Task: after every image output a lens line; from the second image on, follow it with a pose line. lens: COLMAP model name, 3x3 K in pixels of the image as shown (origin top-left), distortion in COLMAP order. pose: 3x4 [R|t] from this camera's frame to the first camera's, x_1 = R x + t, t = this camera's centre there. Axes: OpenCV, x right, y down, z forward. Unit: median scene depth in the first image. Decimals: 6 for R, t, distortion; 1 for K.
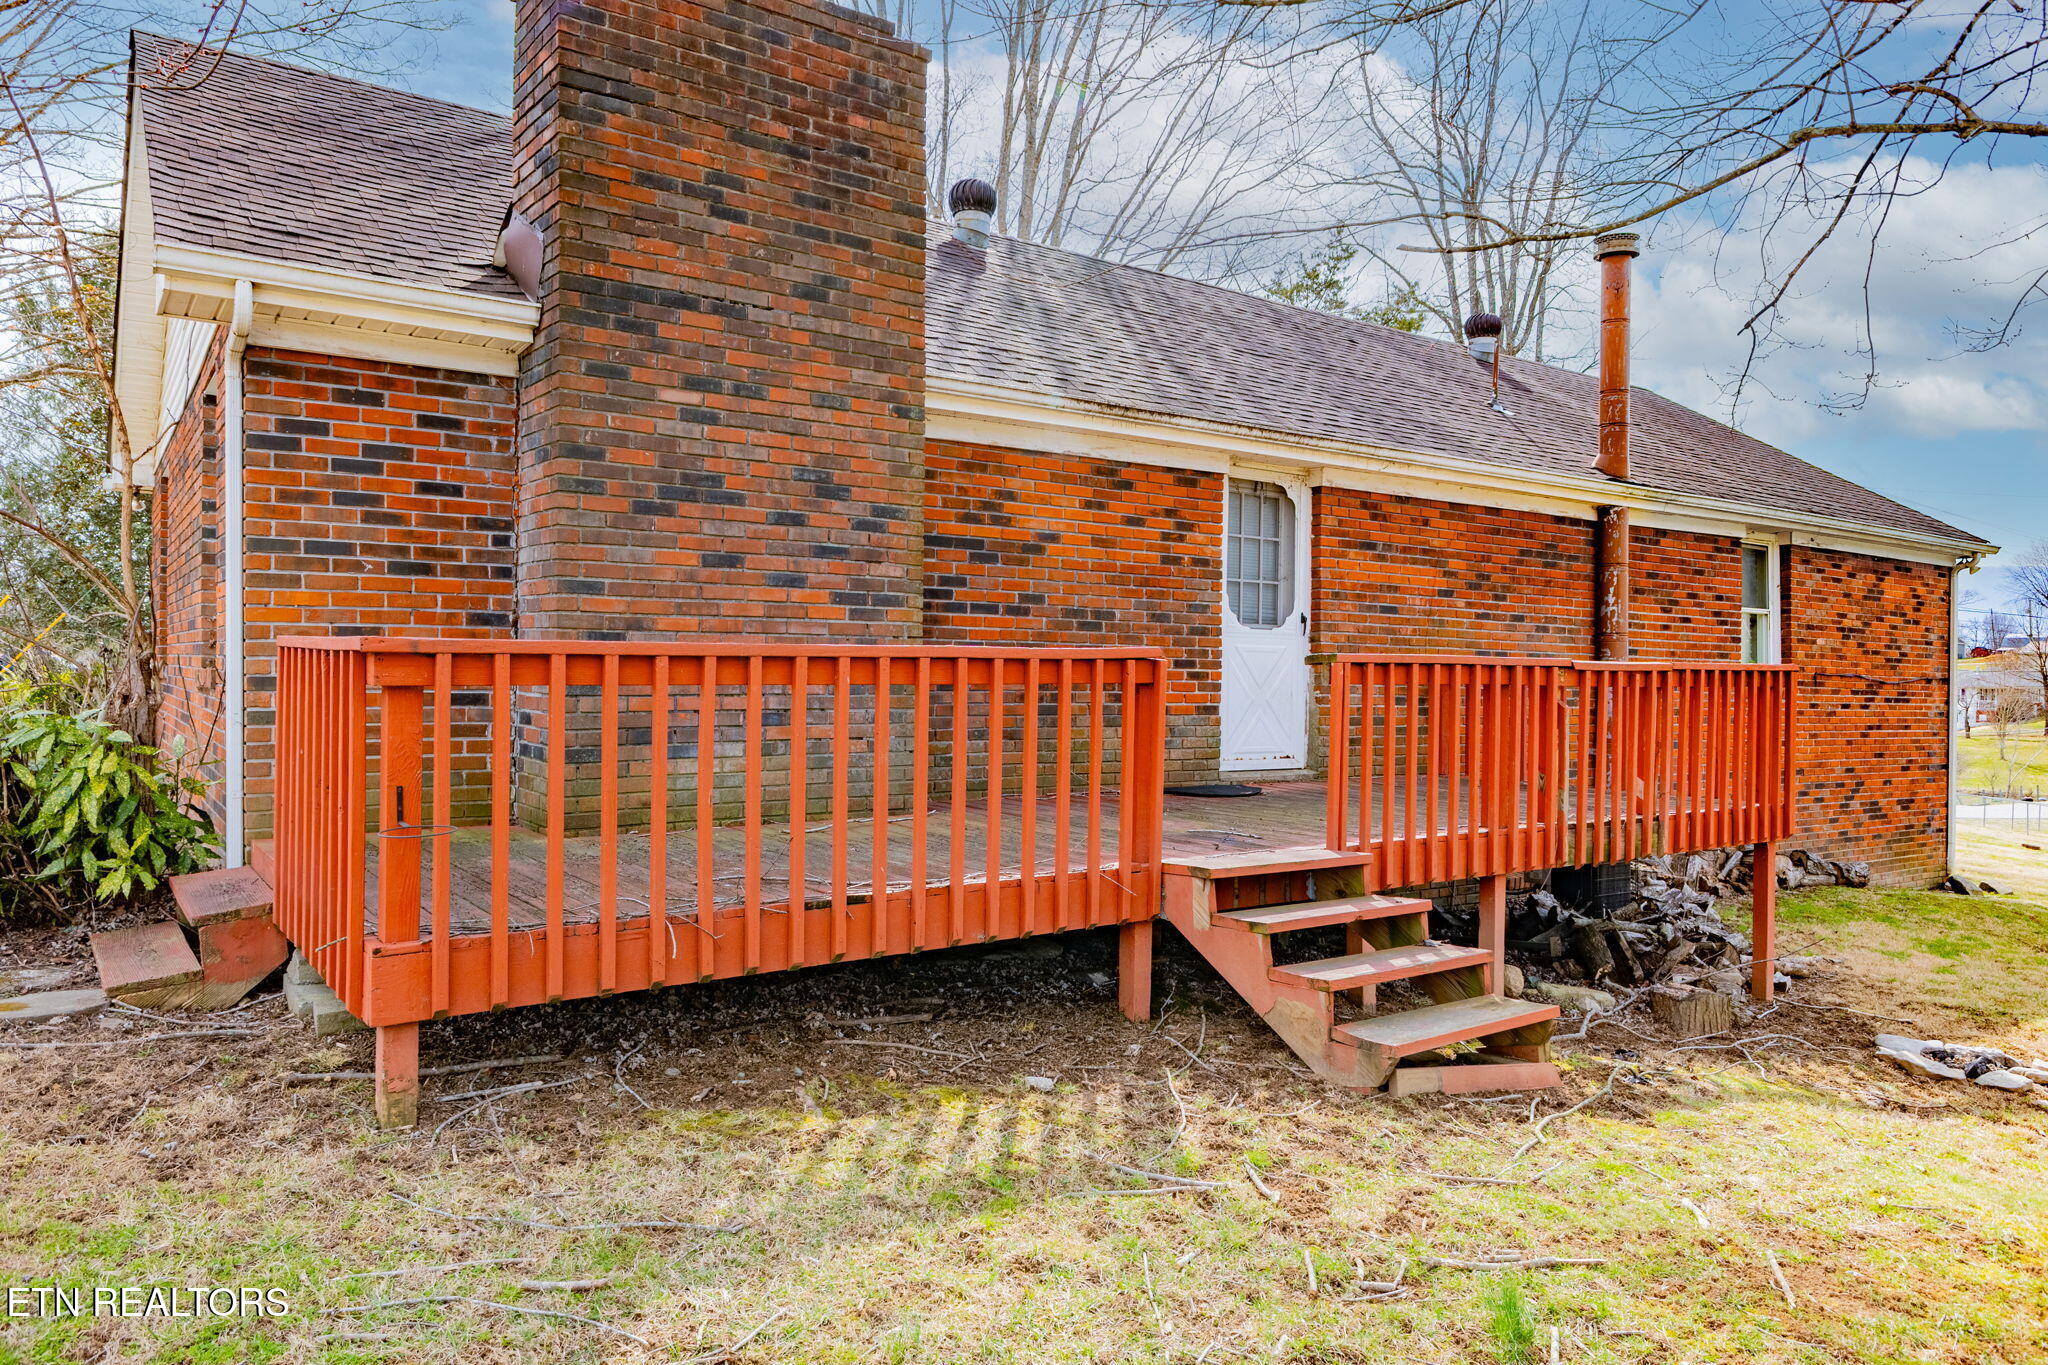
lens RADIAL K [[1233.8, 0, 1024.0], [0, 1233.8, 682.5], [0, 0, 1]] dist [-0.002577, -0.001289]
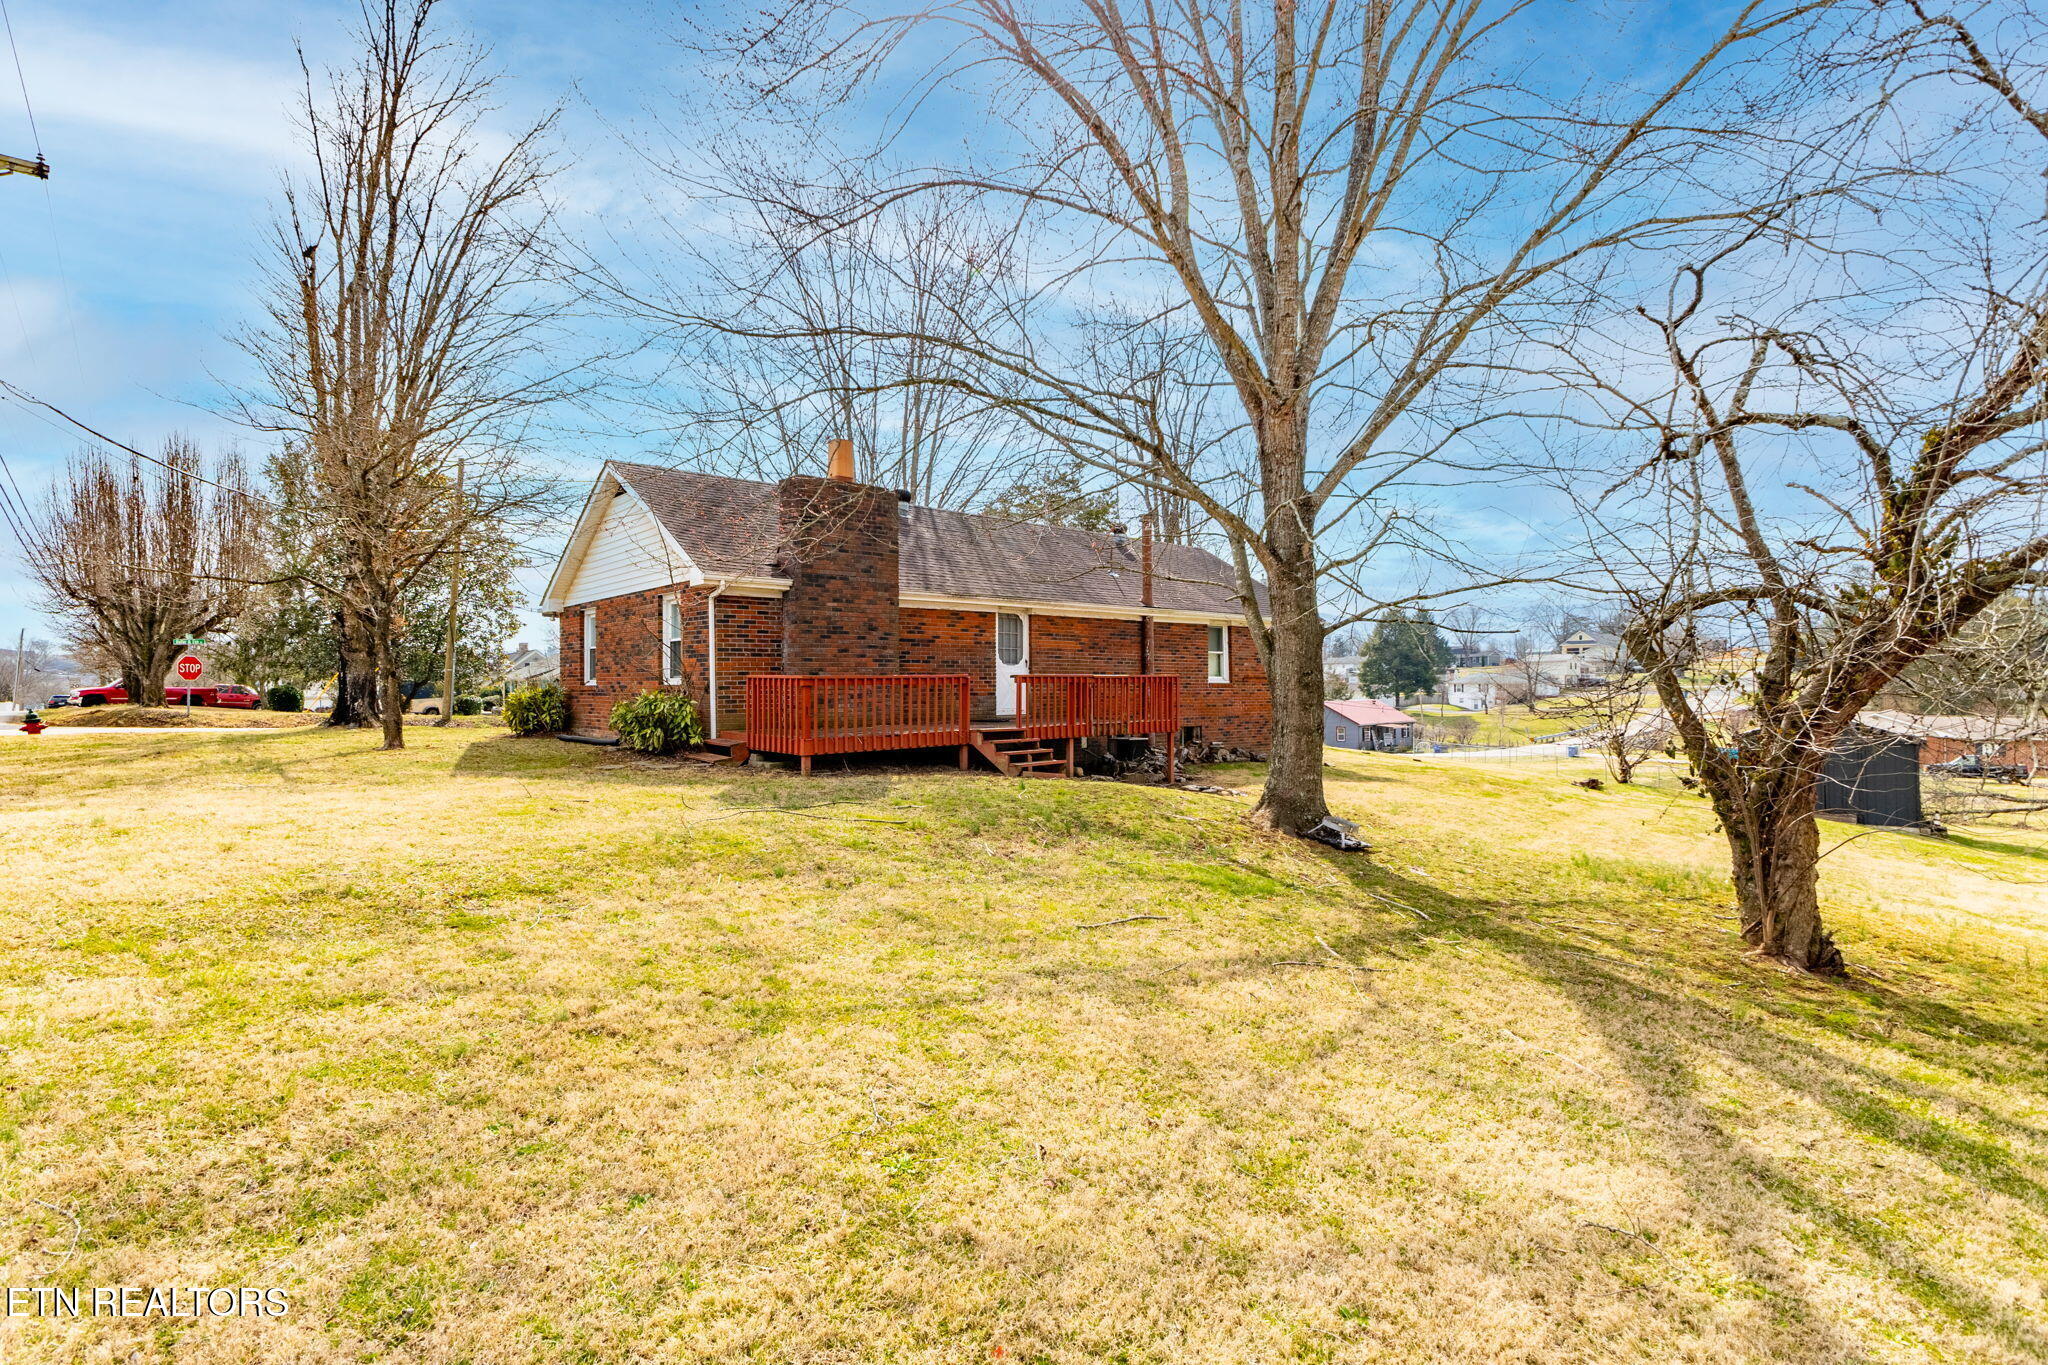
lens RADIAL K [[872.9, 0, 1024.0], [0, 872.9, 682.5], [0, 0, 1]] dist [0.000375, -0.000019]
pose [[0.990831, -0.017416, 0.133977, -0.047060], [0.018769, 0.999785, -0.008848, 0.013938], [-0.133794, 0.011282, 0.990945, -0.969410]]
